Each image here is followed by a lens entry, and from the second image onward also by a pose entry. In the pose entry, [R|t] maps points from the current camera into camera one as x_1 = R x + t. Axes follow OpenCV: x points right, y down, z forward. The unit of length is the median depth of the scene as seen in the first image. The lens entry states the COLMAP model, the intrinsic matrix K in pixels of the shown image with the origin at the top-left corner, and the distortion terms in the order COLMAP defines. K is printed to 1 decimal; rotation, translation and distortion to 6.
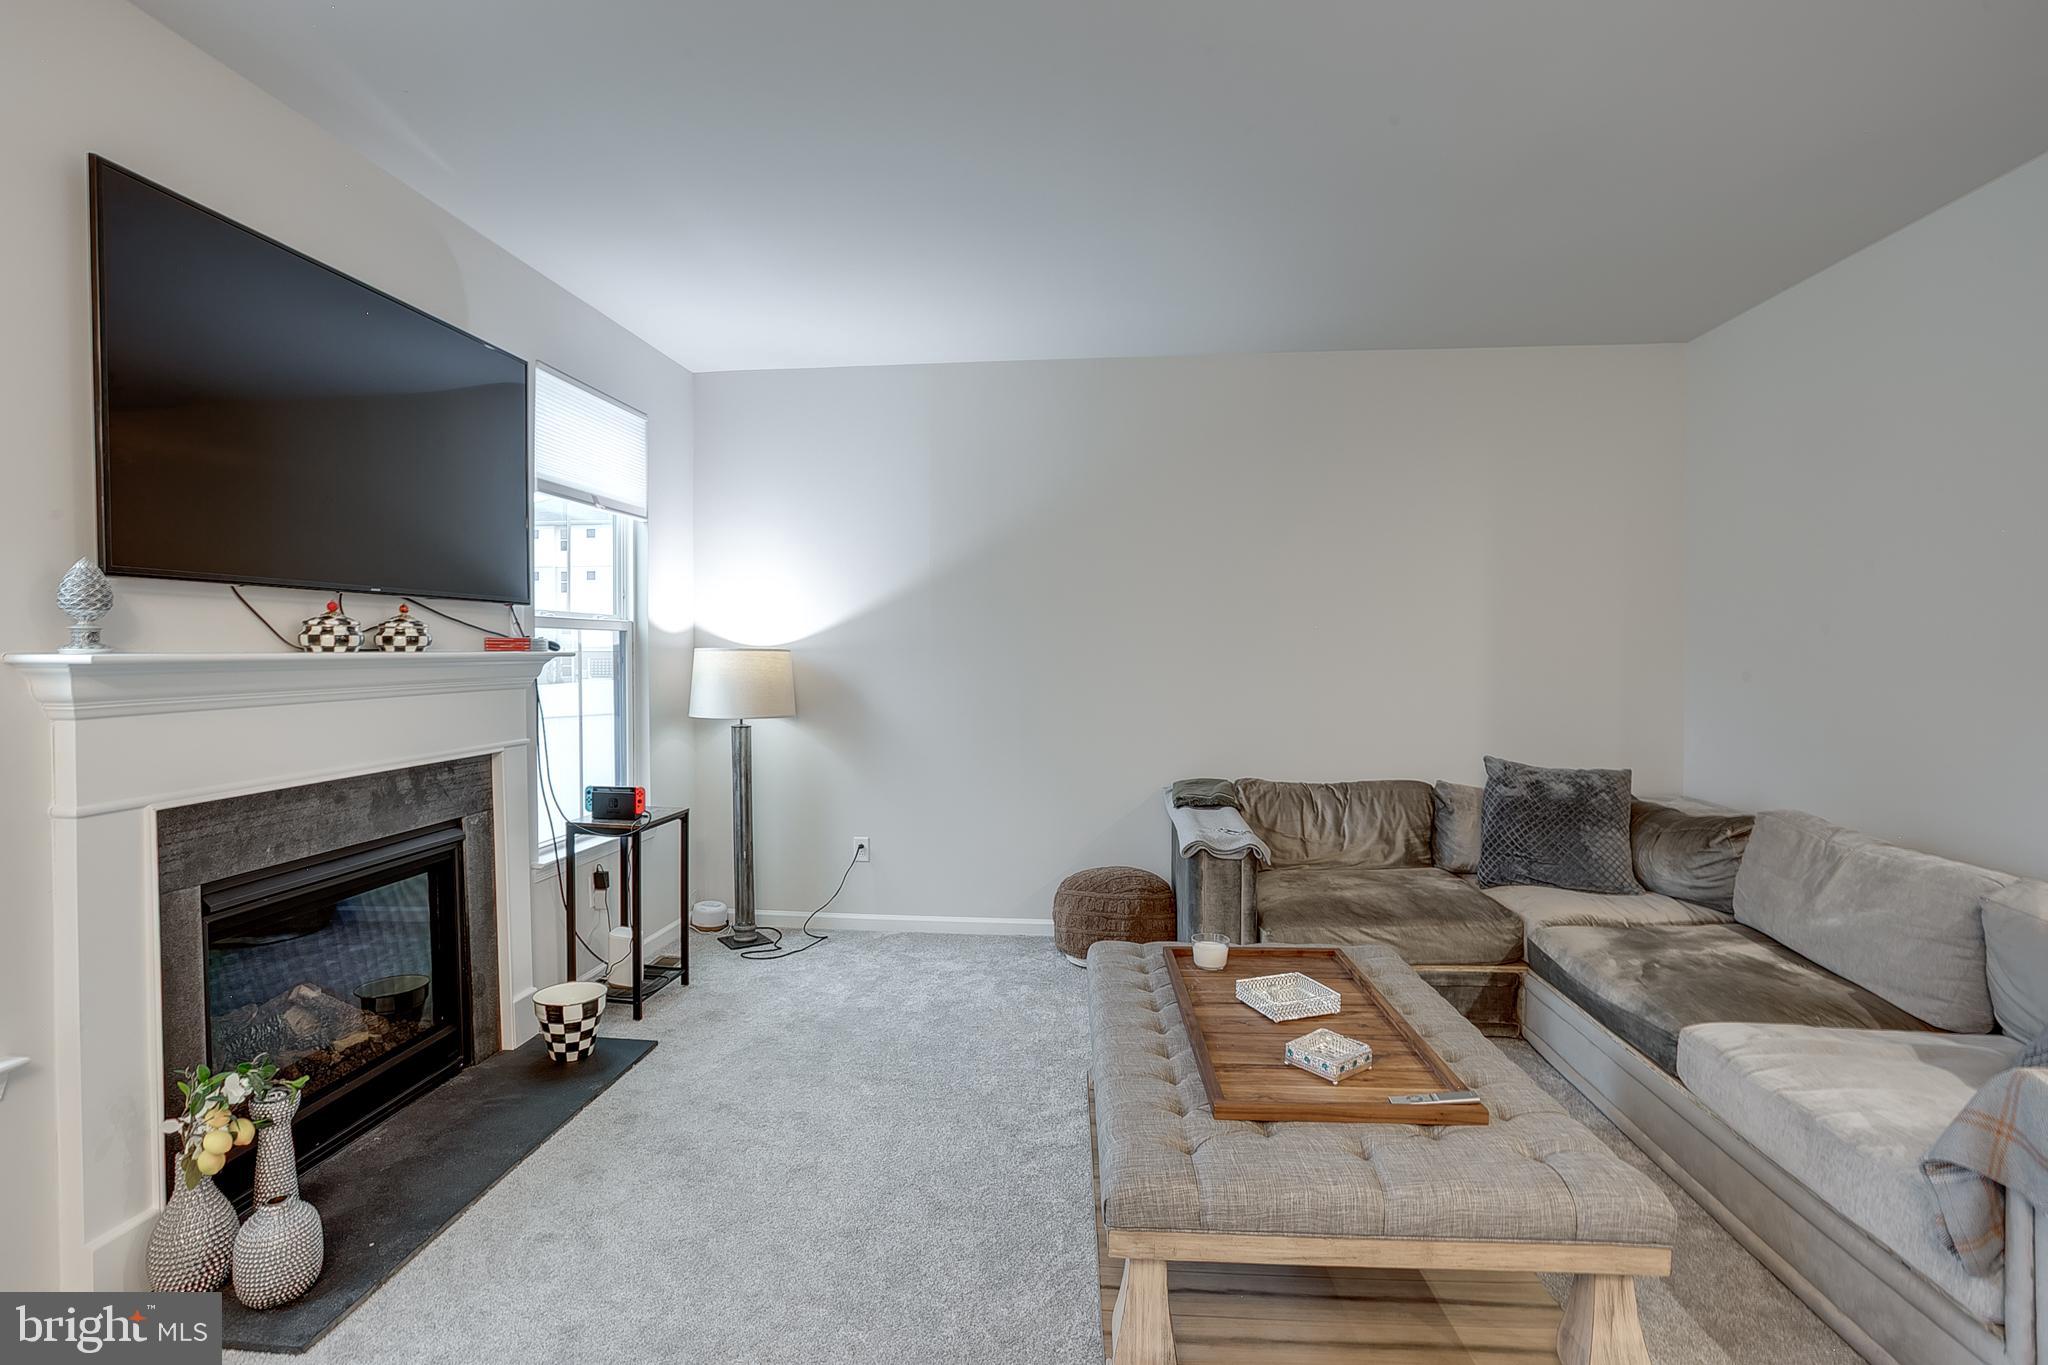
lens RADIAL K [[997.8, 0, 999.5], [0, 997.8, 660.0], [0, 0, 1]] dist [-0.059830, 0.033021]
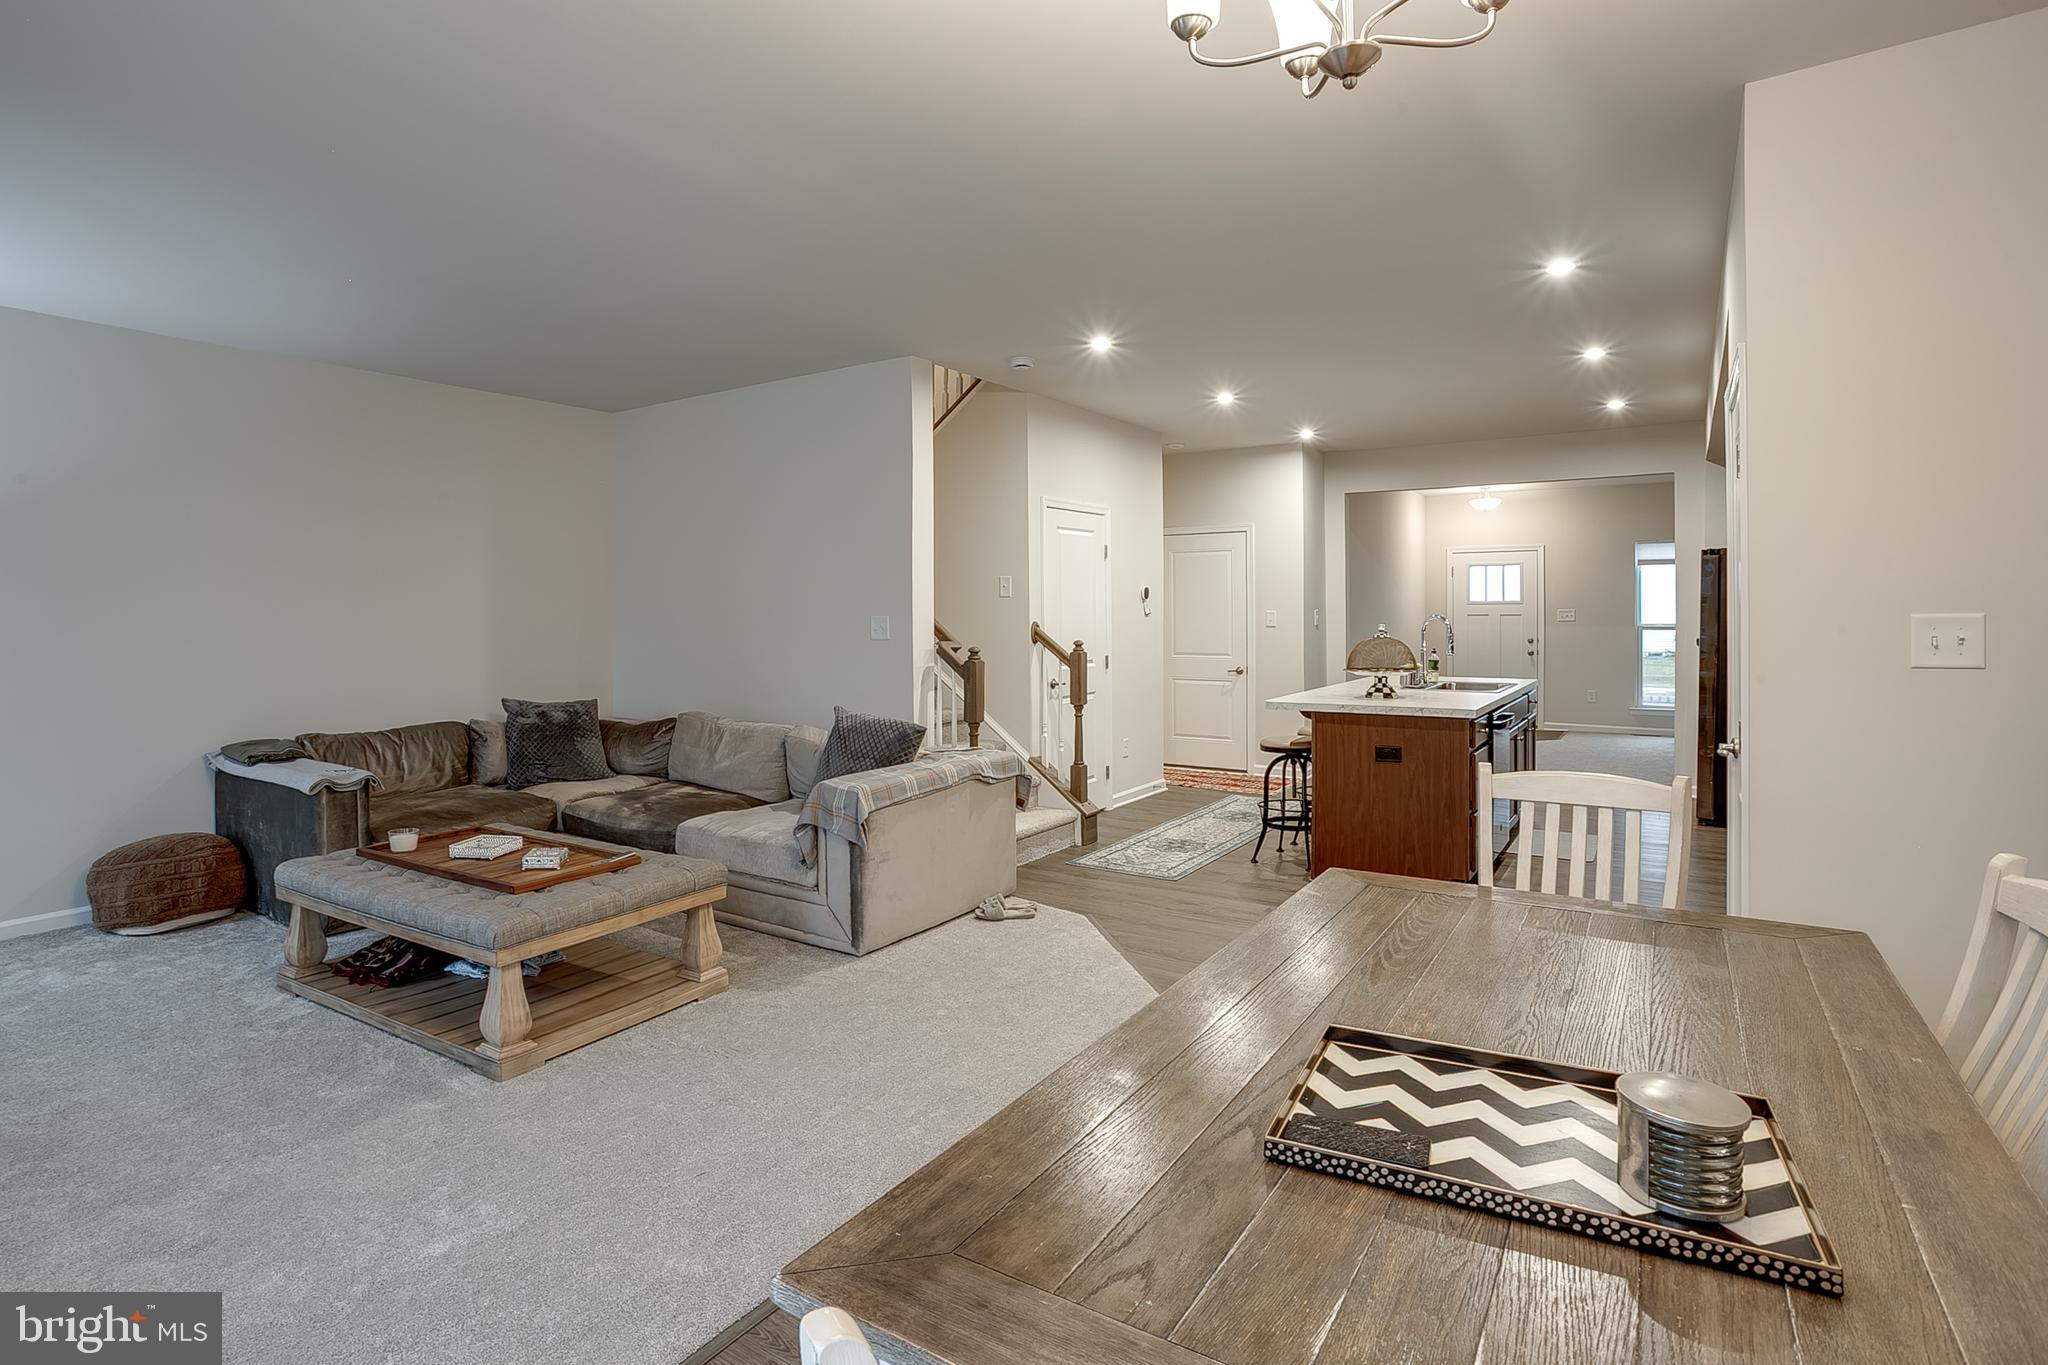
lens RADIAL K [[1052.4, 0, 1019.8], [0, 1052.4, 653.4], [0, 0, 1]] dist [-0.021797, 0.000061]
pose [[0.450256, -0.036668, 0.892146, -0.559760], [0.015425, 0.999327, 0.033289, -0.001164], [-0.892766, -0.001227, 0.450518, -0.341540]]
